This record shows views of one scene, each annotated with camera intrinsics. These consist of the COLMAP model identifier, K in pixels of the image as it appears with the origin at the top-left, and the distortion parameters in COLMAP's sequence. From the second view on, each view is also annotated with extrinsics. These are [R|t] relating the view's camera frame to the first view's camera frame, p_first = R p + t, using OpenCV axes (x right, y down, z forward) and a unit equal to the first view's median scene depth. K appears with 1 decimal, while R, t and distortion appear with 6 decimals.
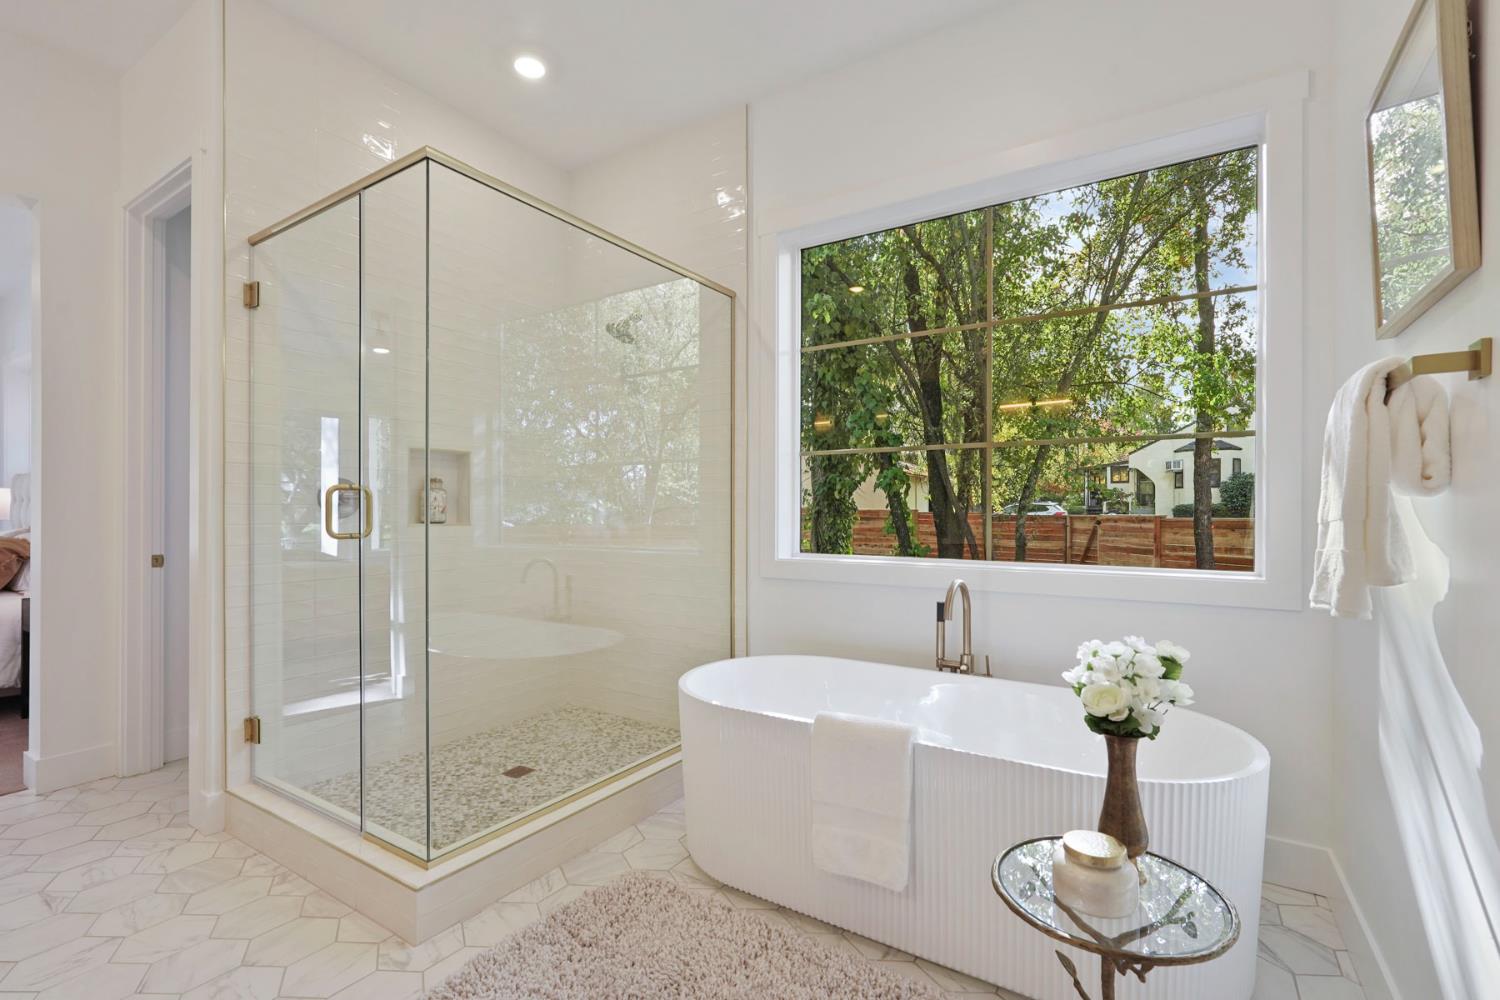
lens RADIAL K [[672.6, 0, 751.9], [0, 672.6, 509.9], [0, 0, 1]] dist [-0.003467, 0.001002]
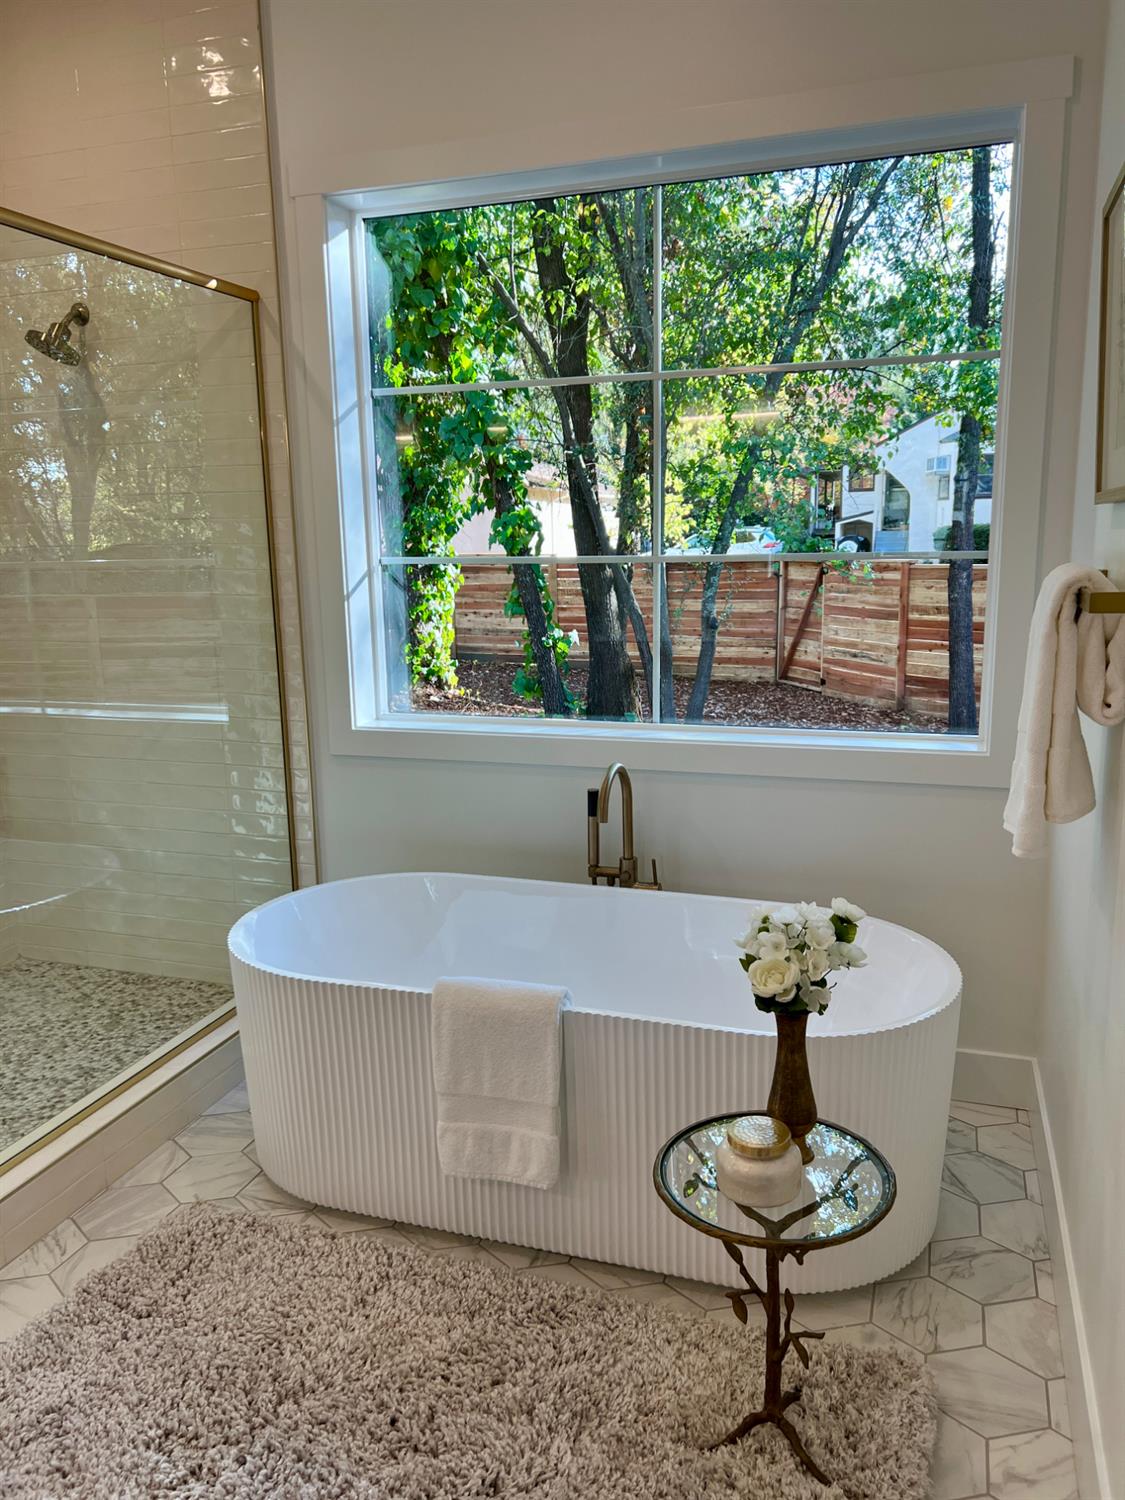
lens RADIAL K [[1132.8, 0, 554.1], [0, 1132.8, 753.1], [0, 0, 1]] dist [0.050642, -0.069738]
pose [[0.970737, -0.065979, 0.230905, -0.047770], [0.021104, 0.981235, 0.191657, -0.170101], [-0.239217, -0.181176, 0.953913, -0.176413]]
